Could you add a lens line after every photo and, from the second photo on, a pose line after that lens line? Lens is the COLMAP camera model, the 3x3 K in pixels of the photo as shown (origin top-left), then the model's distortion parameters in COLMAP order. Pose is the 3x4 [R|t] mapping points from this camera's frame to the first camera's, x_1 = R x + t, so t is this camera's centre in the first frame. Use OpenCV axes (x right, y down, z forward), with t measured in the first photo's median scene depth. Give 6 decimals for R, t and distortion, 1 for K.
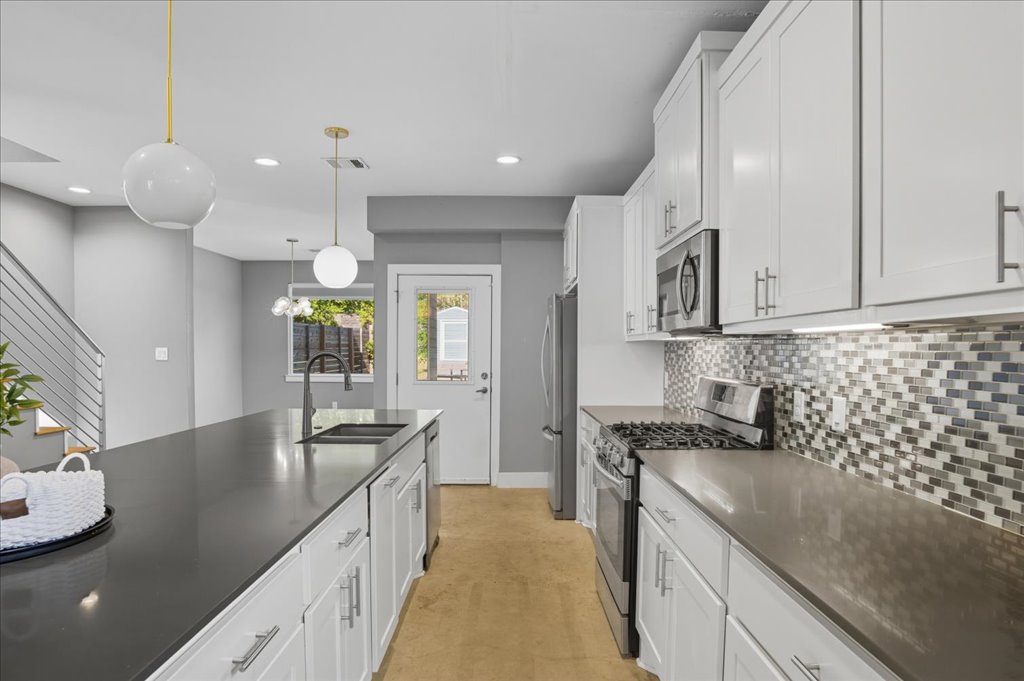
lens RADIAL K [[583.9, 0, 513.0], [0, 583.9, 365.8], [0, 0, 1]] dist [-0.042153, 0.000508]
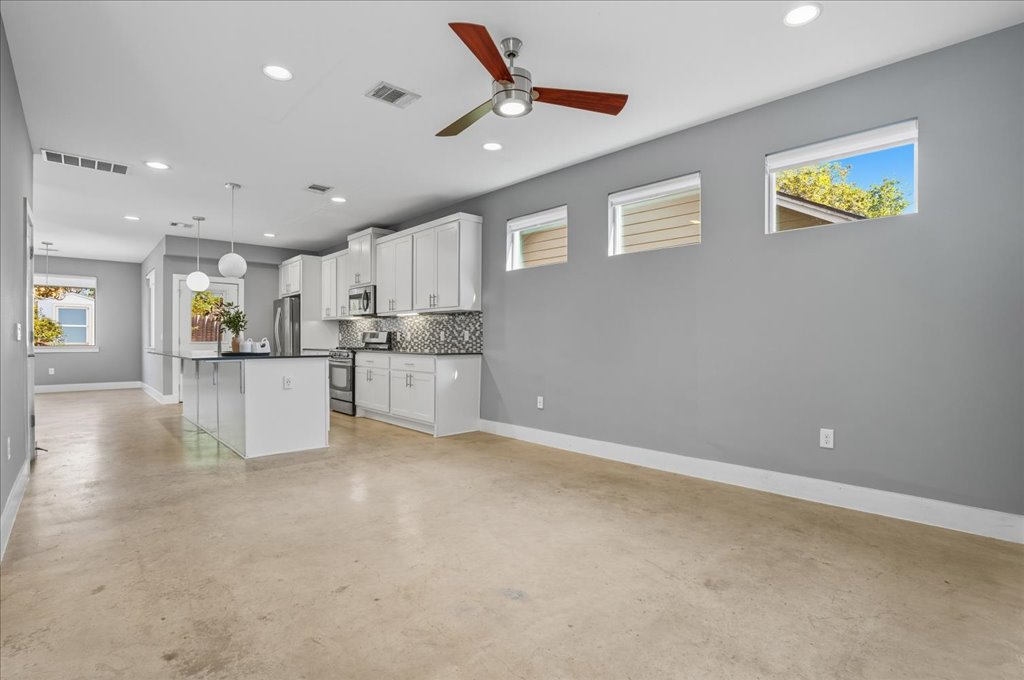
lens RADIAL K [[492.4, 0, 516.3], [0, 492.4, 345.0], [0, 0, 1]] dist [-0.070081, 0.026104]
pose [[0.733985, -0.010918, 0.679078, -1.103391], [0.020423, 0.999773, -0.006000, 0.165736], [-0.678859, 0.018273, 0.734041, -1.844527]]
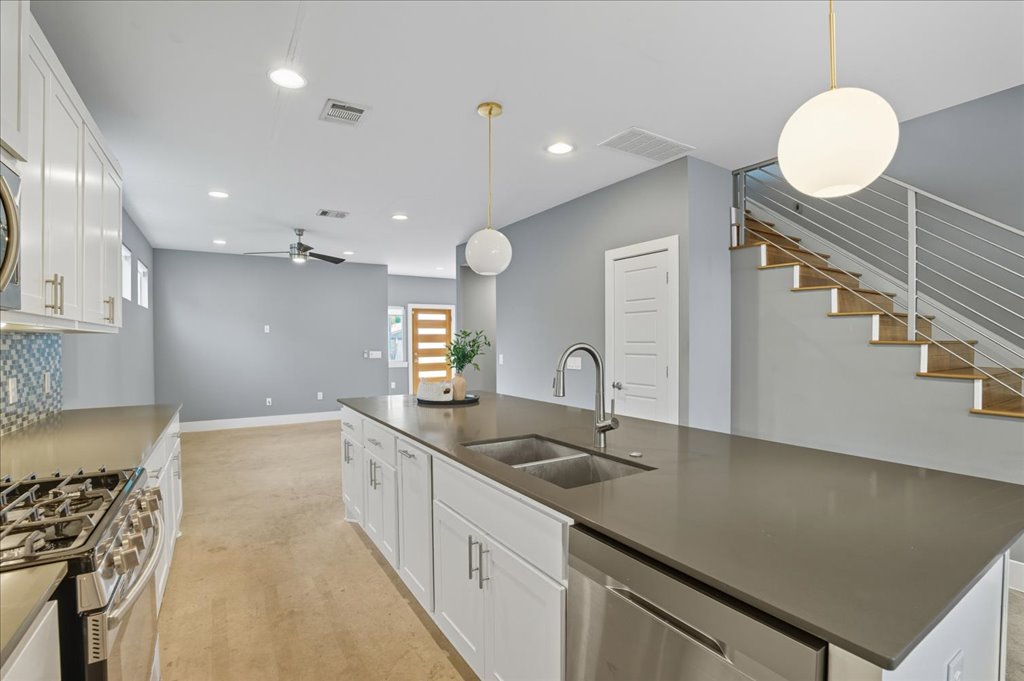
lens RADIAL K [[472.6, 0, 508.9], [0, 472.6, 352.1], [0, 0, 1]] dist [-0.069779, 0.021982]
pose [[-0.854684, 0.012528, -0.518997, 0.101015], [-0.010683, 0.999073, 0.041710, -0.050444], [0.519038, 0.041194, -0.853758, 1.981942]]
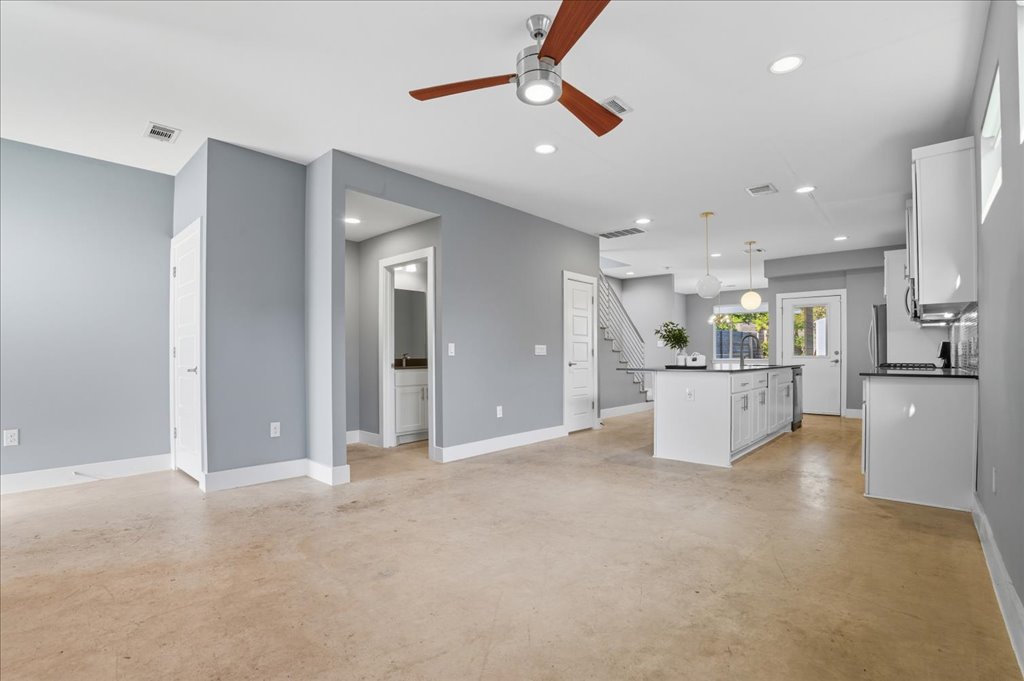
lens RADIAL K [[472.6, 0, 508.9], [0, 472.6, 352.1], [0, 0, 1]] dist [-0.069779, 0.021982]
pose [[0.736232, -0.009641, -0.676660, 0.407374], [-0.012833, 0.999520, -0.028204, 0.172310], [0.676607, 0.029448, 0.735755, -1.743190]]
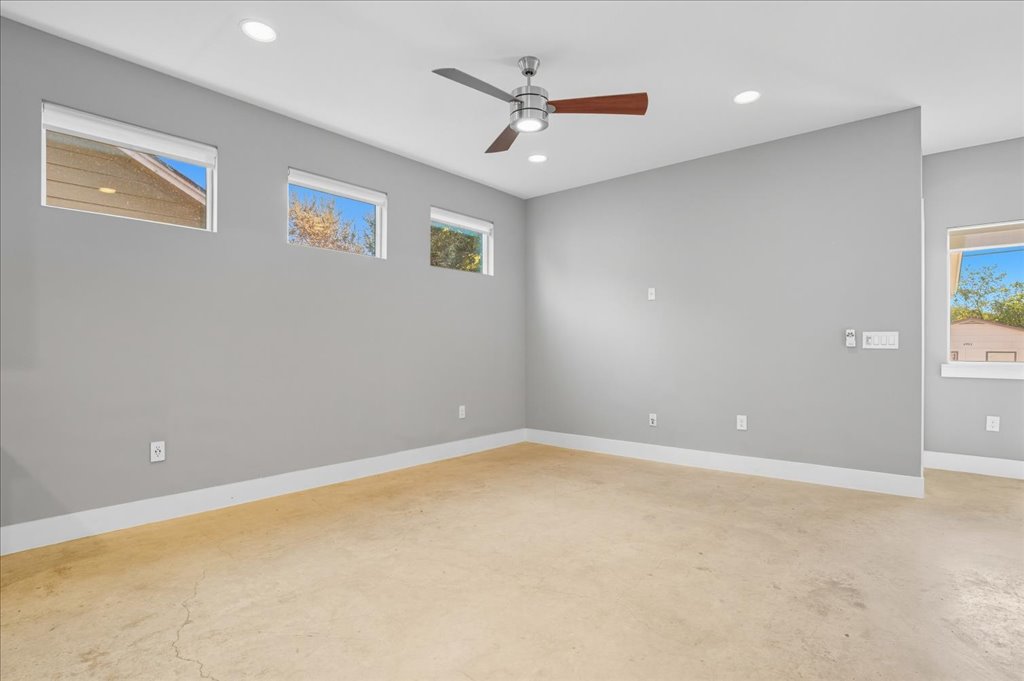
lens RADIAL K [[506.3, 0, 507.2], [0, 506.3, 354.8], [0, 0, 1]] dist [-0.062707, 0.029940]
pose [[-0.757771, -0.011163, 0.652426, -1.101451], [0.015021, 0.999290, 0.034544, 0.118990], [-0.652348, 0.035977, -0.757065, 0.159466]]
